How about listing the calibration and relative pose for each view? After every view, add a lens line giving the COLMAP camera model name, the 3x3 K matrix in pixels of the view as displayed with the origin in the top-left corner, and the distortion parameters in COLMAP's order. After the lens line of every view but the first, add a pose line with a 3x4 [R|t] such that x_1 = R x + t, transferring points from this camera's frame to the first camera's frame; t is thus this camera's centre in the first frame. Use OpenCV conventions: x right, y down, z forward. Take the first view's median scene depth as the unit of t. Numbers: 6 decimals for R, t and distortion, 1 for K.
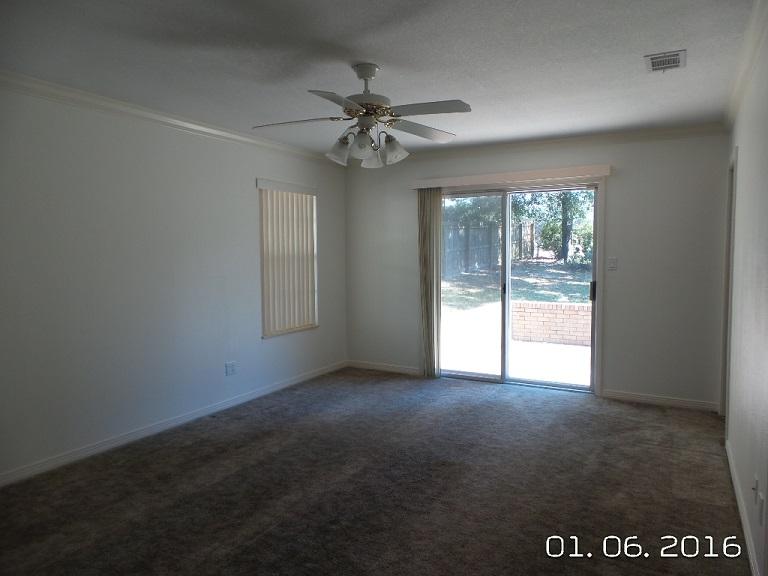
lens RADIAL K [[526.3, 0, 384.0], [0, 526.3, 288.0], [0, 0, 1]] dist [-0.003316, 0.001344]
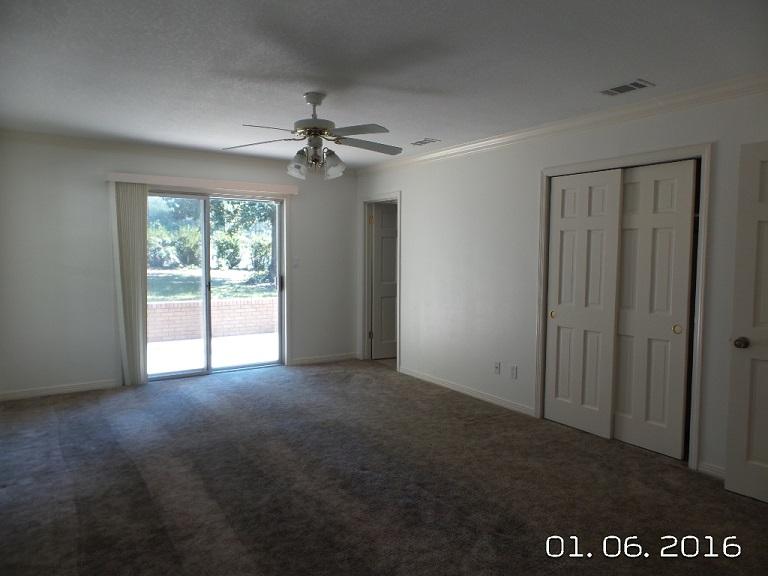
lens RADIAL K [[526.3, 0, 384.0], [0, 526.3, 288.0], [0, 0, 1]] dist [-0.003316, 0.001344]
pose [[0.446929, -0.047089, 0.893329, -0.679056], [0.051965, 0.998294, 0.026624, -0.006124], [-0.893059, 0.034523, 0.448614, 0.228061]]
